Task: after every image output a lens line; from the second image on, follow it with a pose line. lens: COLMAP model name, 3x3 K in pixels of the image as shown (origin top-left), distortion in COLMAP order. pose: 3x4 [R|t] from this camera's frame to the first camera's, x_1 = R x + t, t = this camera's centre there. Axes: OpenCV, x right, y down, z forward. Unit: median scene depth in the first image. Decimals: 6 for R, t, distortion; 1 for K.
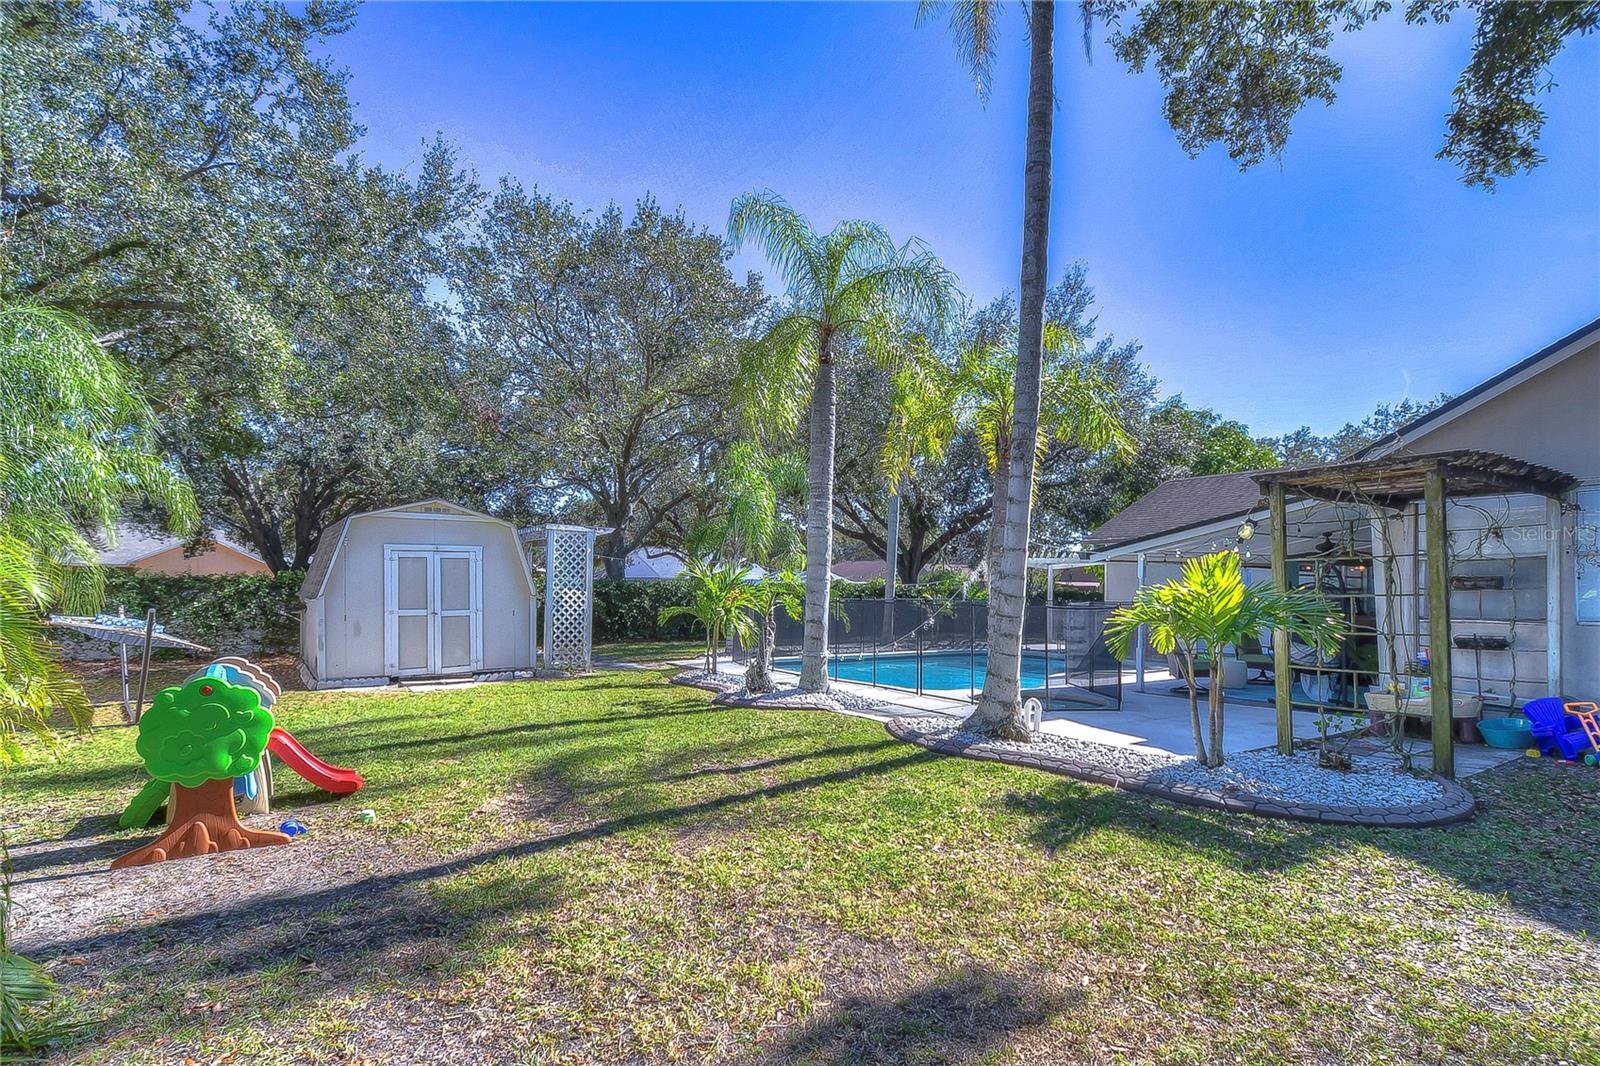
lens RADIAL K [[807.1, 0, 803.0], [0, 807.1, 539.8], [0, 0, 1]] dist [0.010274, -0.007591]
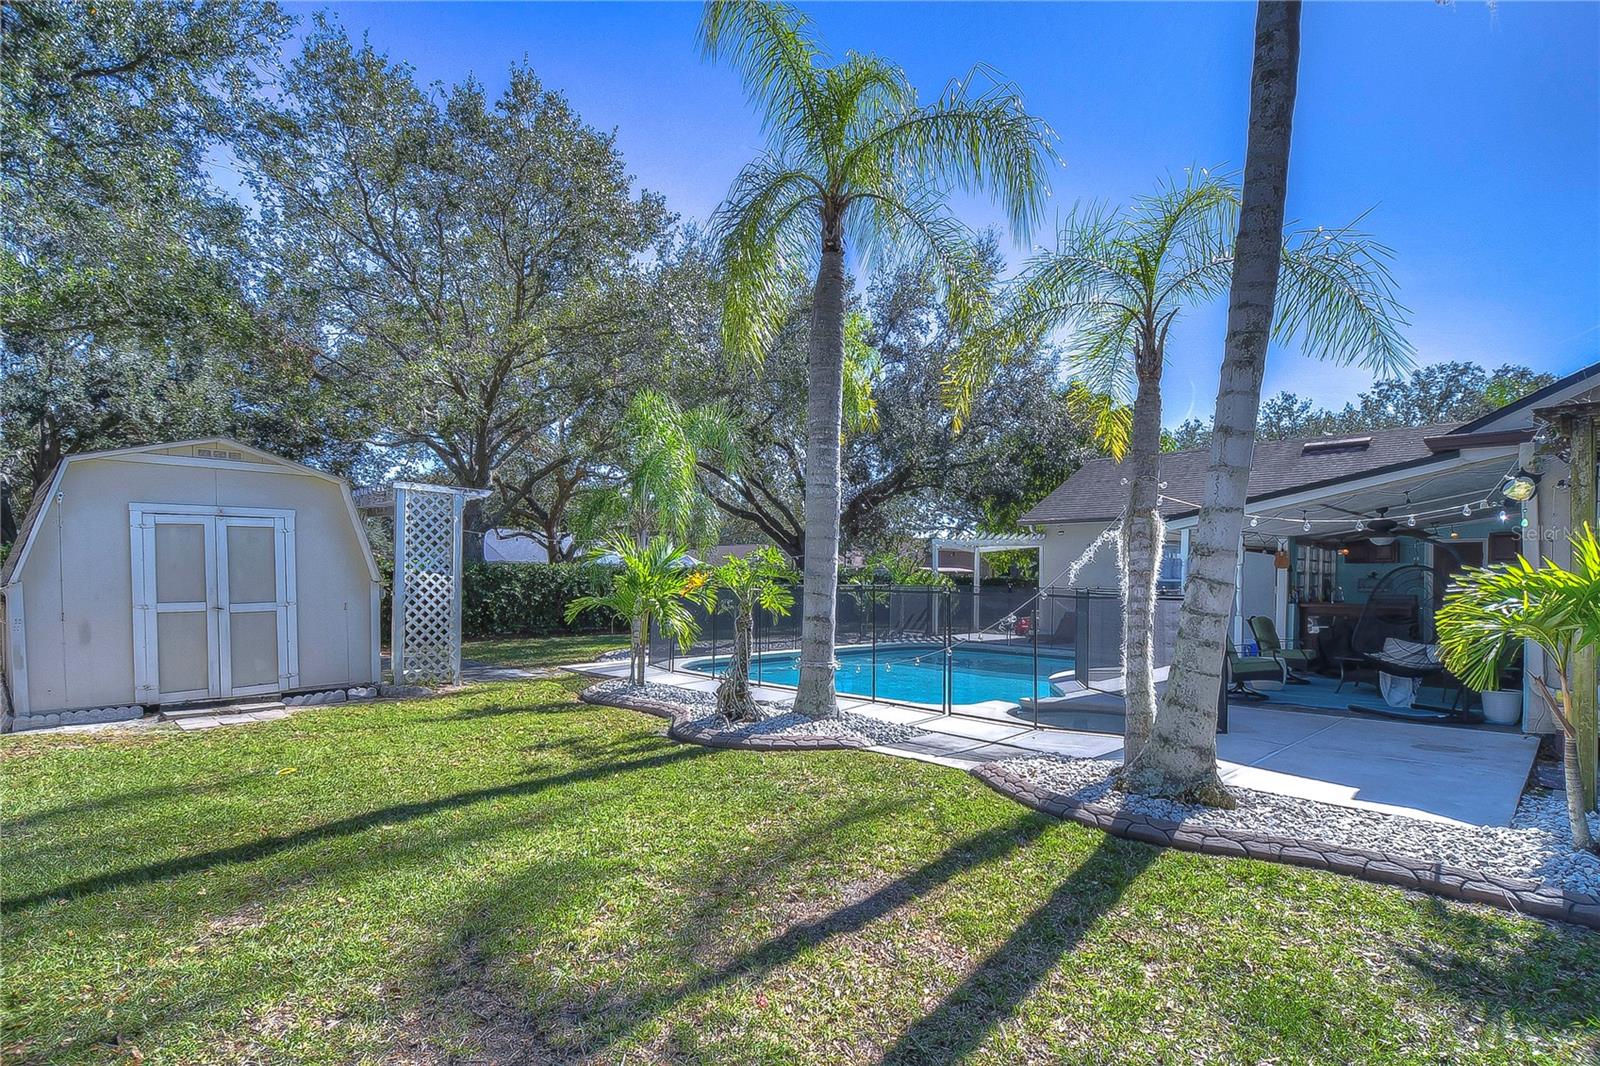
lens RADIAL K [[807.1, 0, 809.5], [0, 807.1, 563.7], [0, 0, 1]] dist [0.010274, -0.007591]
pose [[0.981612, 0.004004, 0.190844, -0.103079], [-0.013045, 0.998850, 0.046141, 0.016793], [-0.190440, -0.047782, 0.980535, 0.250558]]
